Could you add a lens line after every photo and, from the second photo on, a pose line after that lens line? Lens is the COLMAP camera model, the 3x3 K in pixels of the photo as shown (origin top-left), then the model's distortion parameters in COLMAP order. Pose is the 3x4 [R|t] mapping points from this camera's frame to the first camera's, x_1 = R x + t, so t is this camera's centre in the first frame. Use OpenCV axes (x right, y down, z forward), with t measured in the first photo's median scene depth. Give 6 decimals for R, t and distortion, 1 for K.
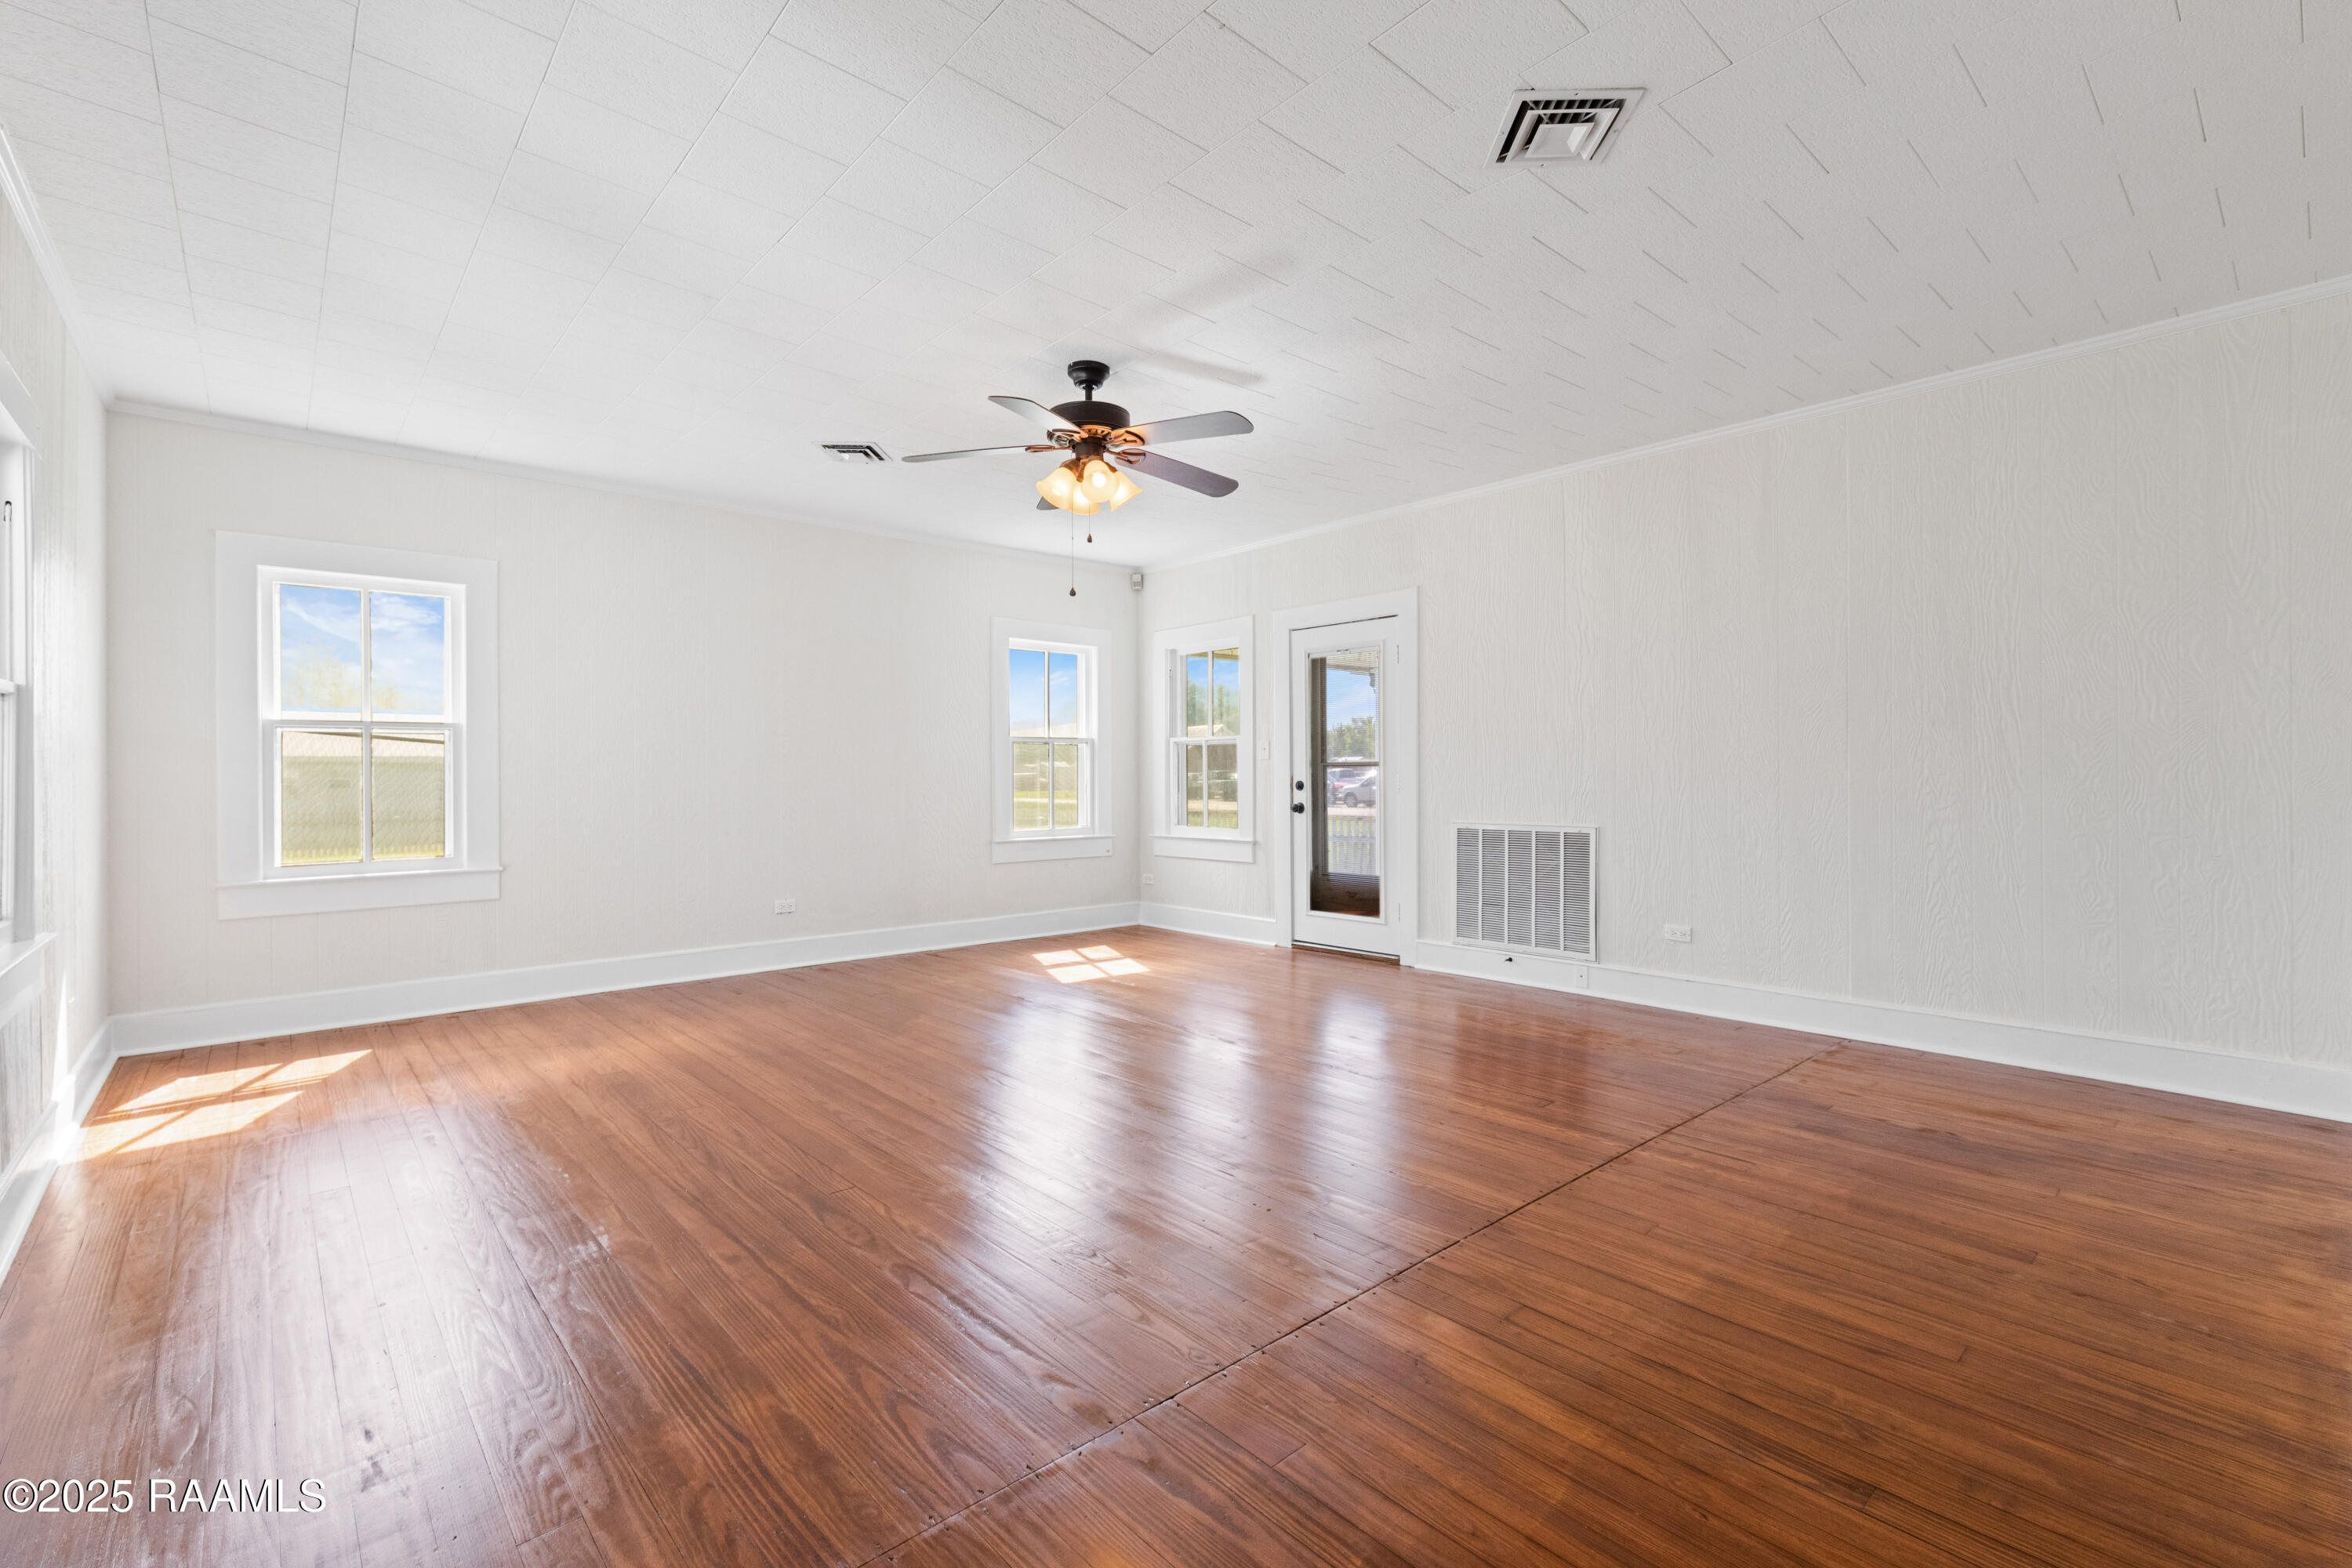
lens RADIAL K [[1070.7, 0, 1197.0], [0, 1070.7, 791.6], [0, 0, 1]] dist [0.013243, -0.002807]
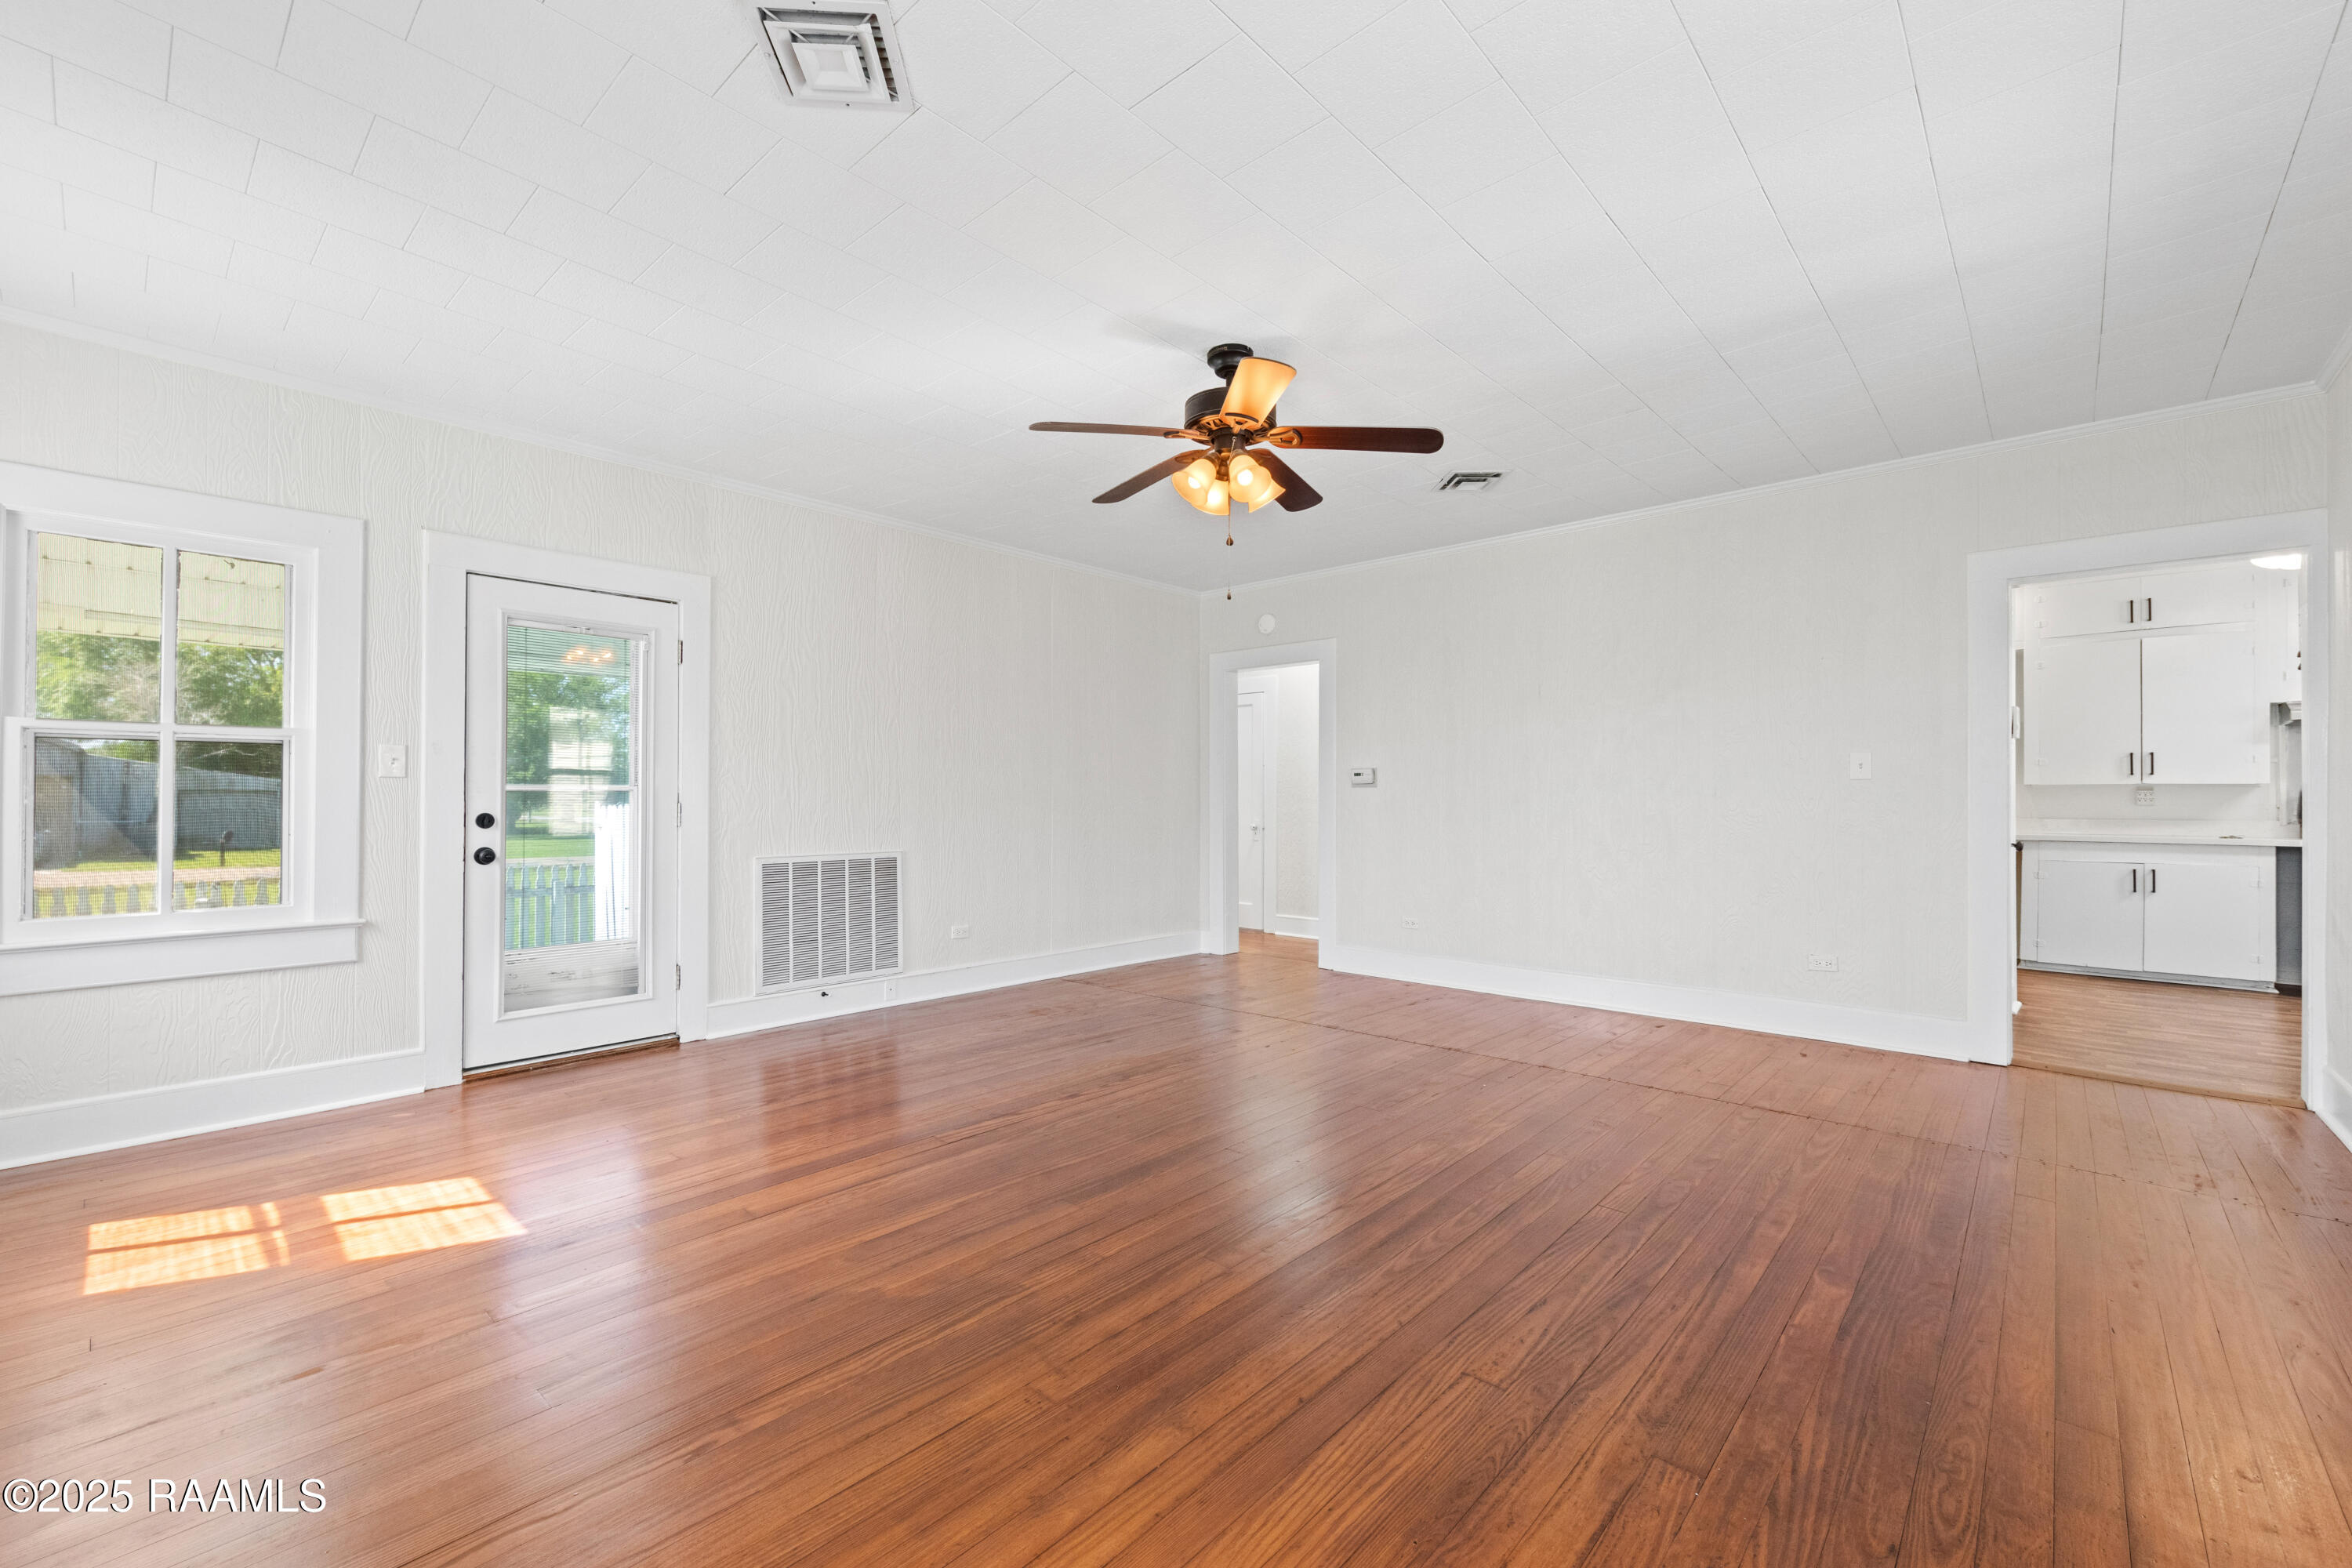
lens RADIAL K [[973.4, 0, 1181.5], [0, 973.4, 779.6], [0, 0, 1]] dist [0.002135, -0.000382]
pose [[-0.116273, 0.029432, 0.992781, -0.615893], [0.020047, 0.999427, -0.027281, -0.006655], [-0.993015, 0.016730, -0.116797, 0.769679]]
